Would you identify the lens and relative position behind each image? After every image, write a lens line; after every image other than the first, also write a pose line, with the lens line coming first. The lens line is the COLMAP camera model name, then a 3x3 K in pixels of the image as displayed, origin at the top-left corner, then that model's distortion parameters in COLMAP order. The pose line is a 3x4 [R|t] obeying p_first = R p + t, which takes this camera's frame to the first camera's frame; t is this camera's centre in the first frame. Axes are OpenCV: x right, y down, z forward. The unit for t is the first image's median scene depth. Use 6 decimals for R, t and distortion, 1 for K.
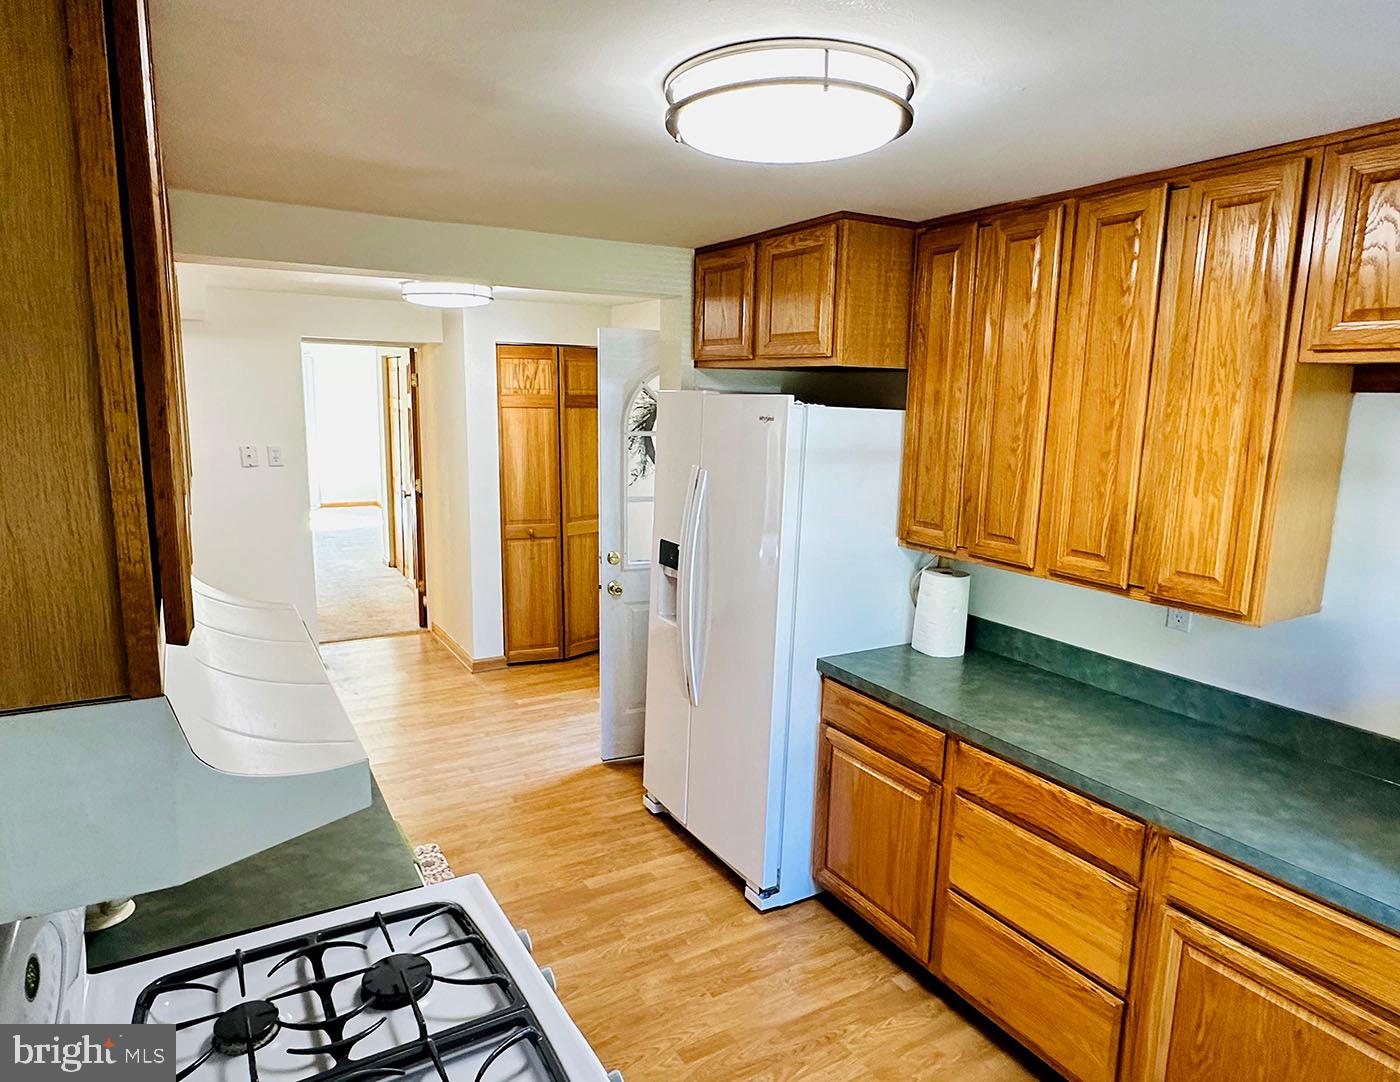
lens RADIAL K [[835.8, 0, 701.4], [0, 835.8, 536.9], [0, 0, 1]] dist [0.000923, -0.000516]
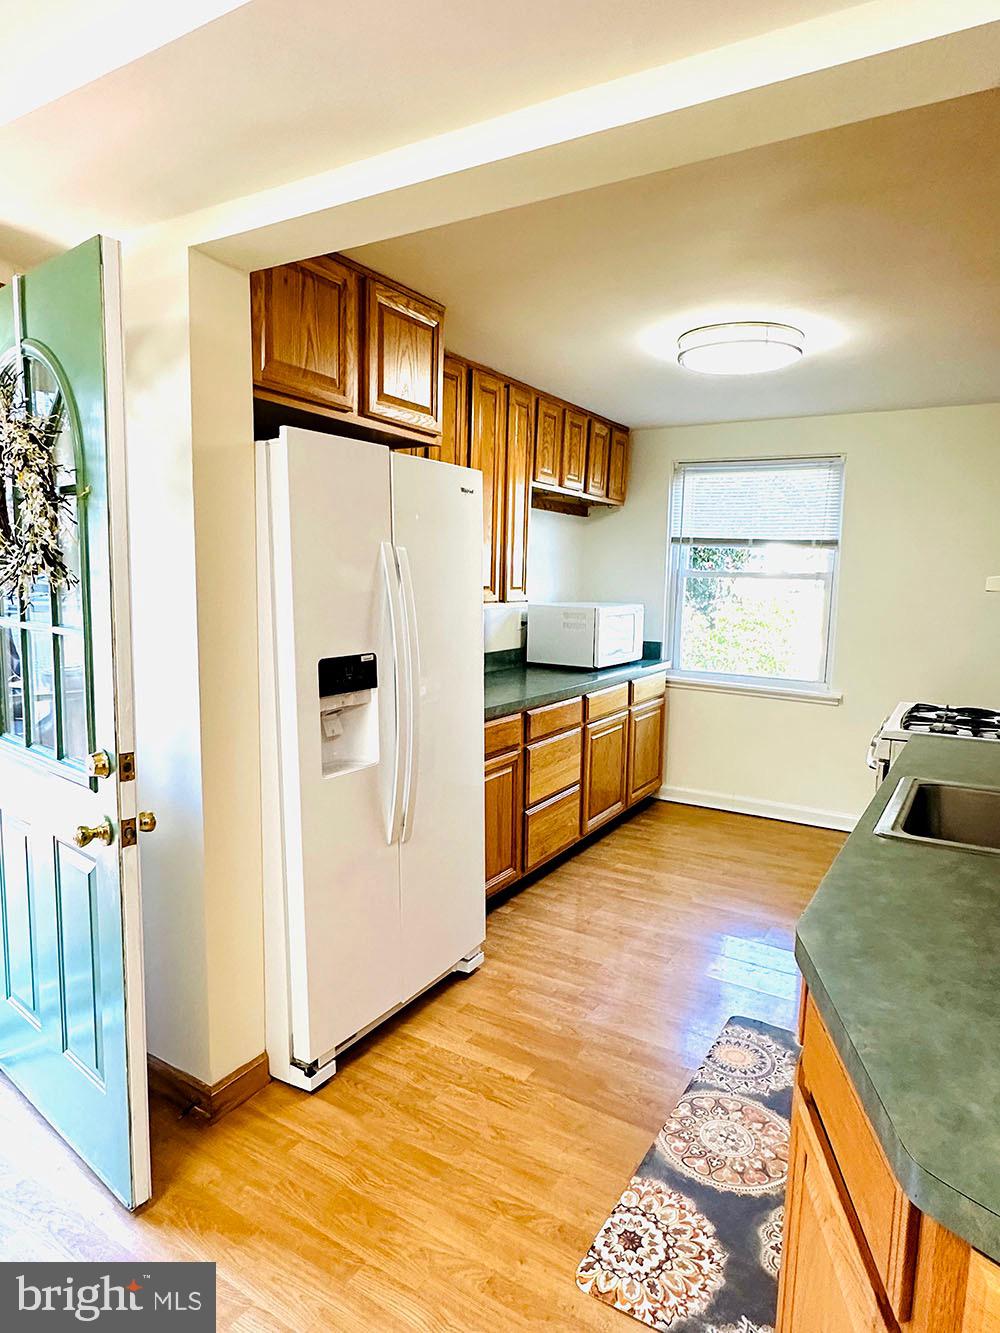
lens RADIAL K [[802.3, 0, 493.1], [0, 802.3, 666.9], [0, 0, 1]] dist [-0.004613, 0.000185]
pose [[-0.455197, -0.130669, 0.880750, -0.417316], [0.121268, 0.970857, 0.206712, -0.066254], [-0.882094, 0.200902, -0.426086, 0.721473]]
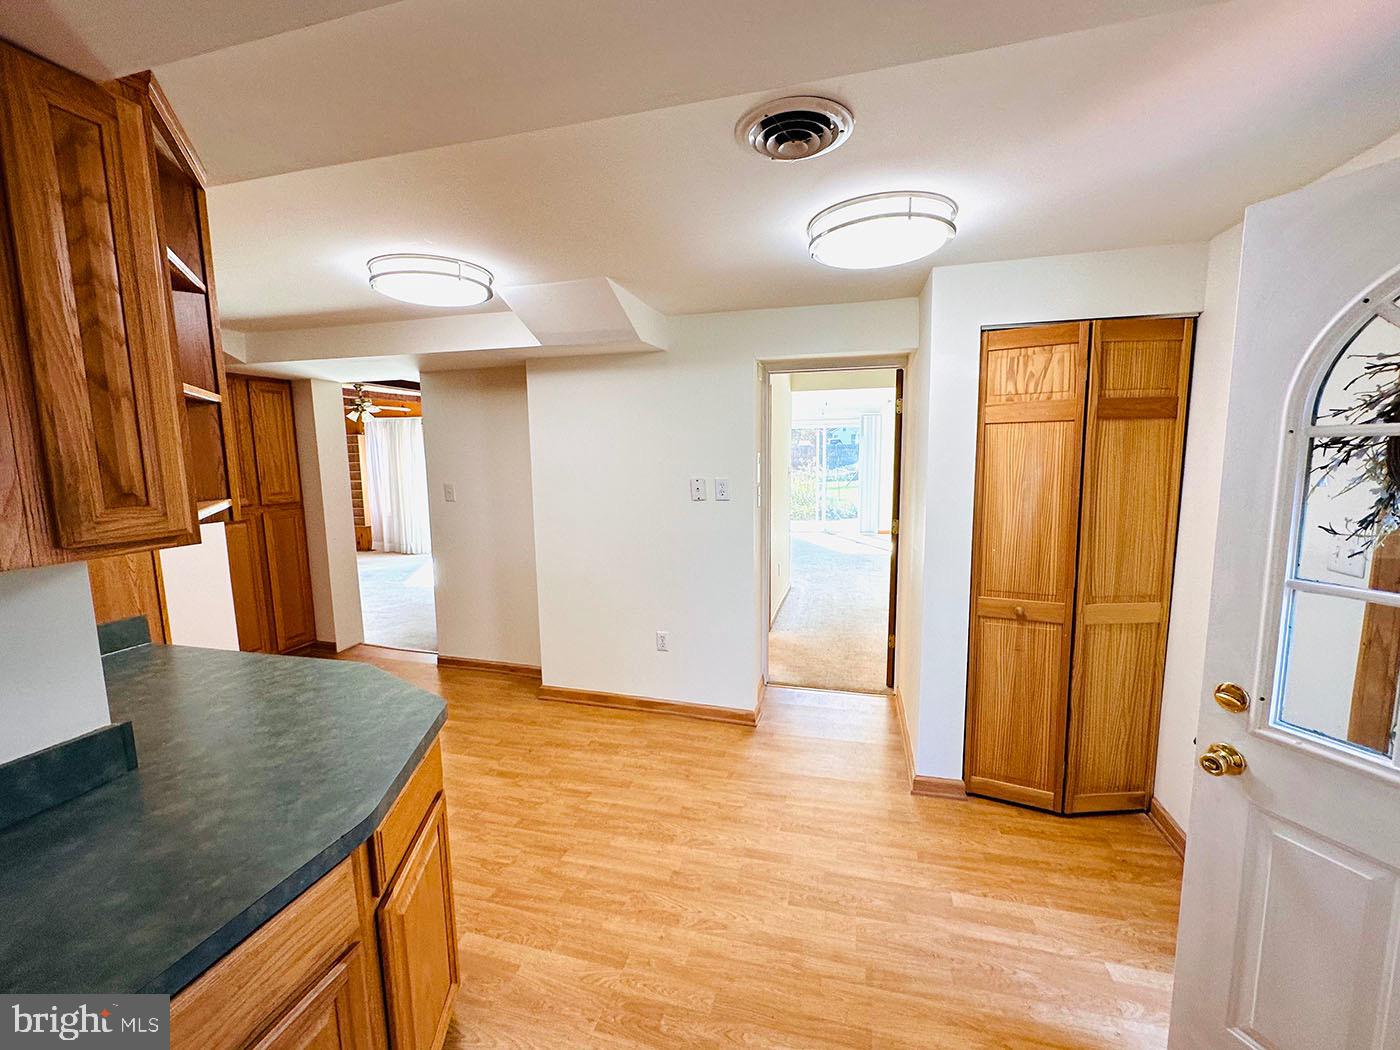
lens RADIAL K [[561.9, 0, 707.3], [0, 561.9, 526.6], [0, 0, 1]] dist [-0.006531, 0.001412]
pose [[0.700122, 0.060644, -0.711443, -0.065785], [-0.093651, 0.995578, -0.007297, -0.046063], [0.707855, 0.071736, 0.702706, 0.512858]]
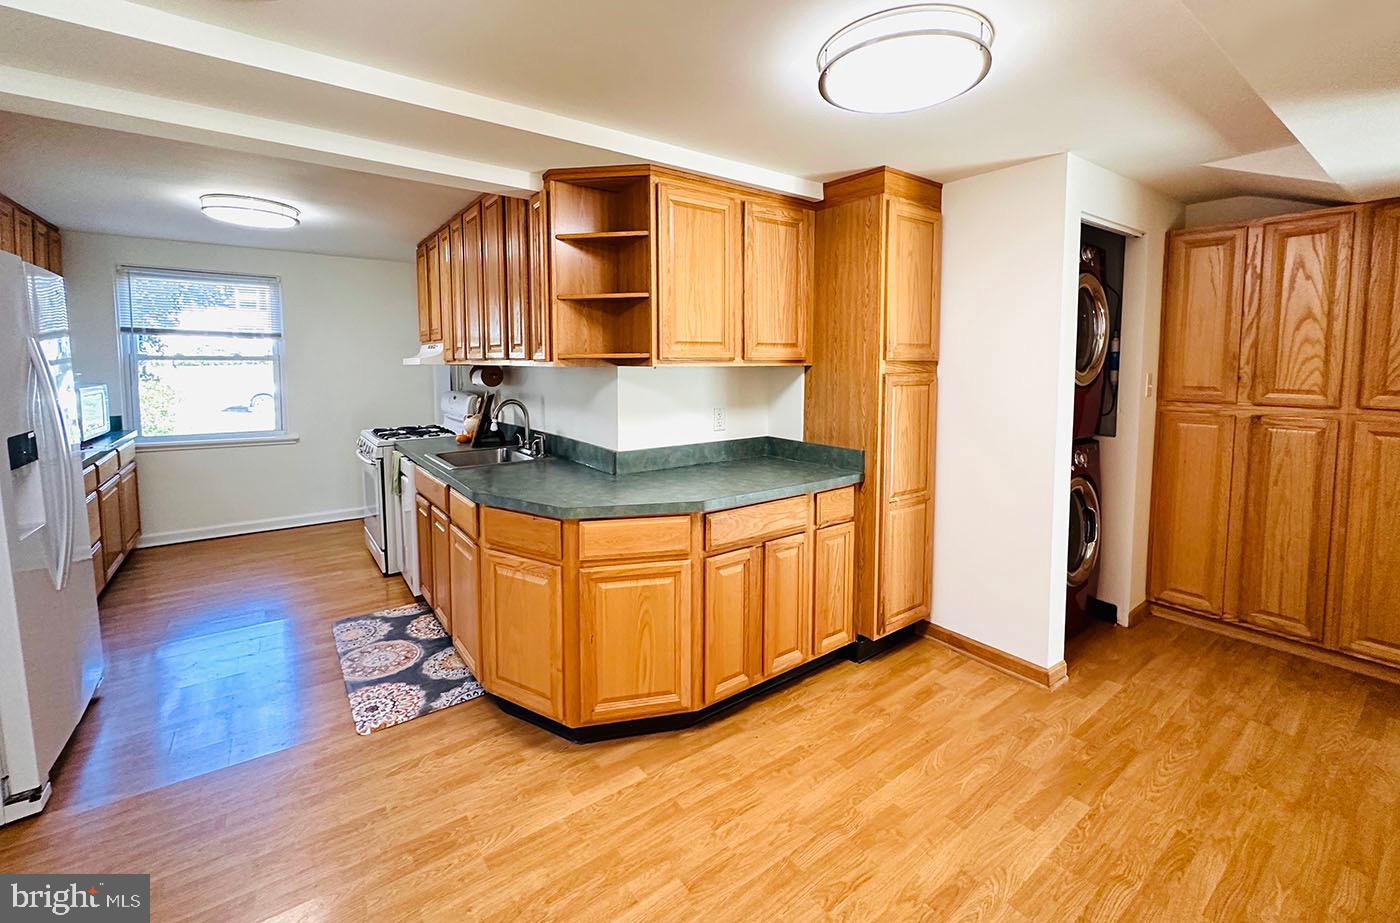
lens RADIAL K [[583.2, 0, 697.9], [0, 583.2, 399.2], [0, 0, 1]] dist [-0.002675, 0.001438]
pose [[-0.996075, -0.014776, -0.087272, -0.395356], [-0.034600, 0.972518, 0.230244, -0.110593], [0.081471, 0.232360, -0.969212, 0.977699]]
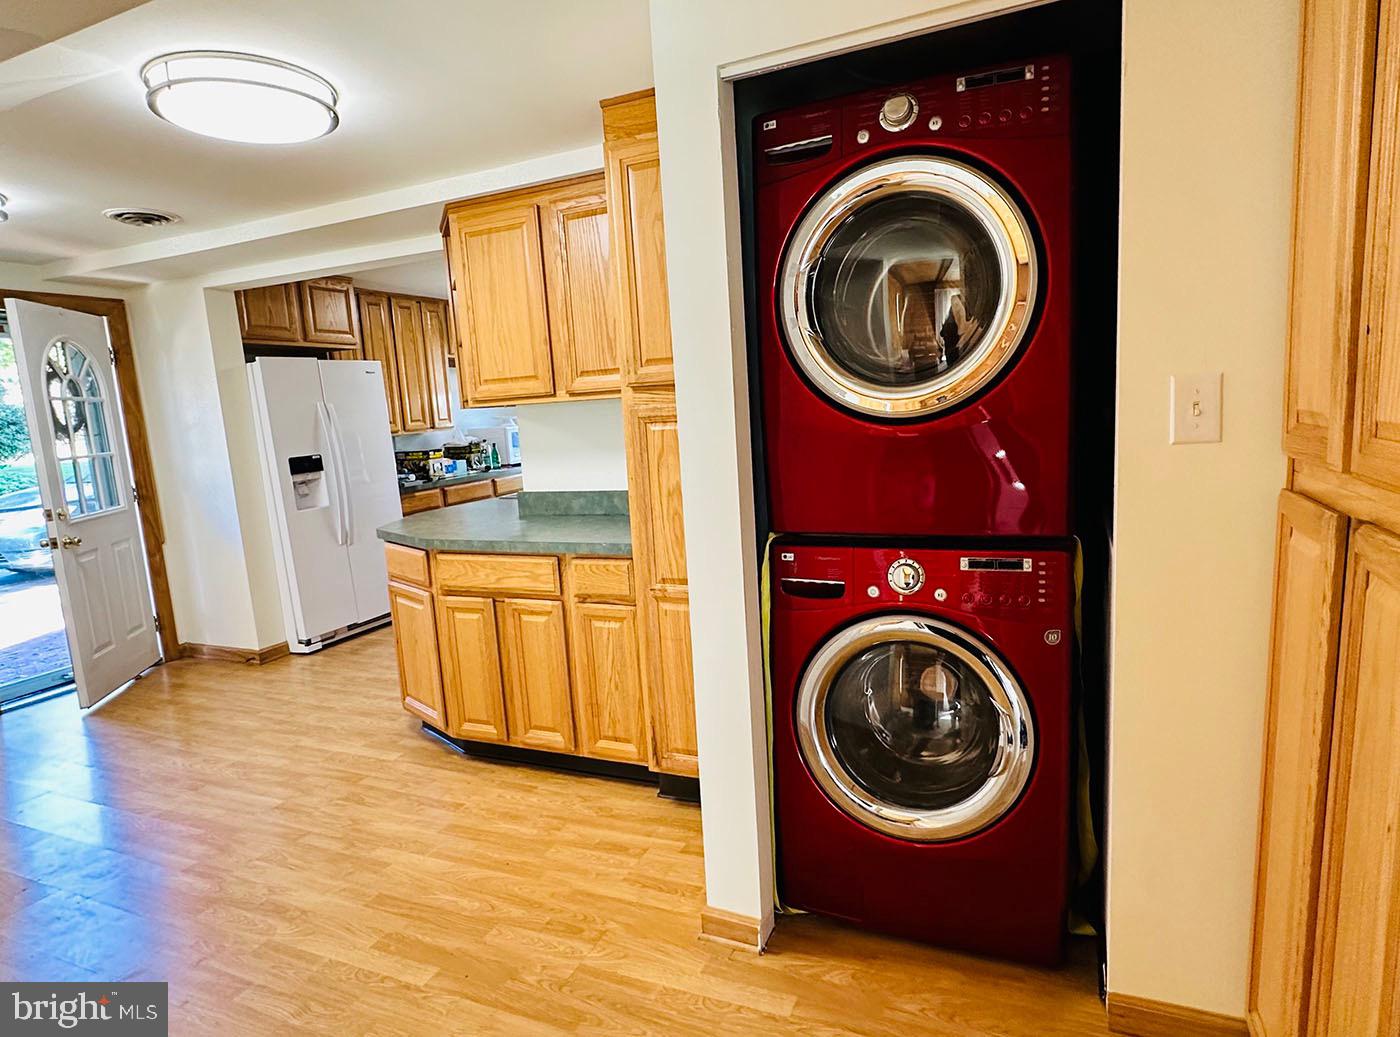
lens RADIAL K [[795.4, 0, 706.3], [0, 795.4, 520.1], [0, 0, 1]] dist [0.006022, 0.002237]
pose [[-0.569854, -0.106121, 0.814865, -1.014786], [0.187634, 0.948626, 0.254758, -0.071079], [-0.800037, 0.298072, -0.520666, 0.737492]]
